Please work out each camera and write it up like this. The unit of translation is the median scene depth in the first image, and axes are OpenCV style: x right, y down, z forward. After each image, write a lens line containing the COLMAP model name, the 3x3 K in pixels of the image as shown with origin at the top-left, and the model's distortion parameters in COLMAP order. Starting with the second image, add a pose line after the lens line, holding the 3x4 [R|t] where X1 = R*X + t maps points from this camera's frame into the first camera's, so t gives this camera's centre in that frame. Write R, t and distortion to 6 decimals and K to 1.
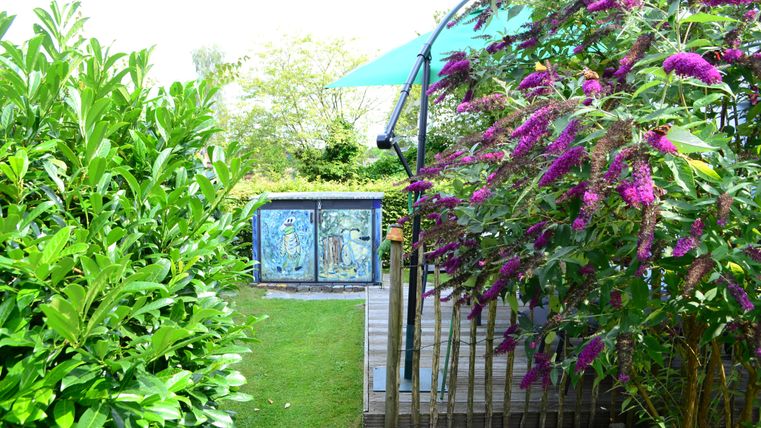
lens RADIAL K [[612.2, 0, 380.0], [0, 612.2, 214.1], [0, 0, 1]] dist [-0.090413, 0.013347]
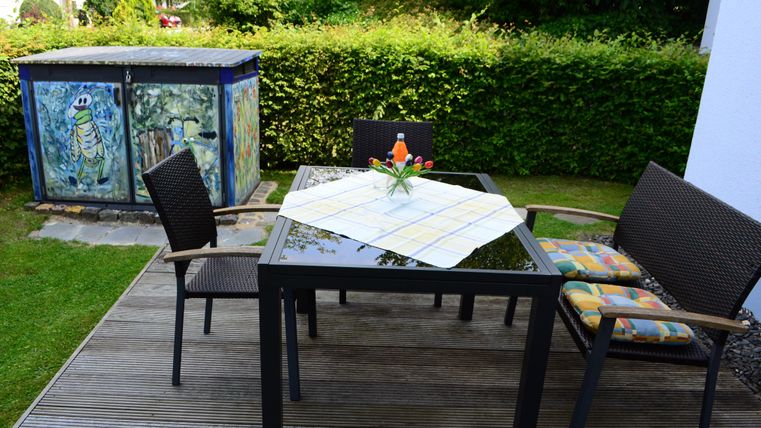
lens RADIAL K [[612.2, 0, 380.7], [0, 612.2, 214.4], [0, 0, 1]] dist [-0.090413, 0.013347]
pose [[0.999251, 0.034968, 0.016551, 0.132973], [-0.038073, 0.964774, 0.260311, -0.044164], [-0.006866, -0.260746, 0.965383, 0.416401]]
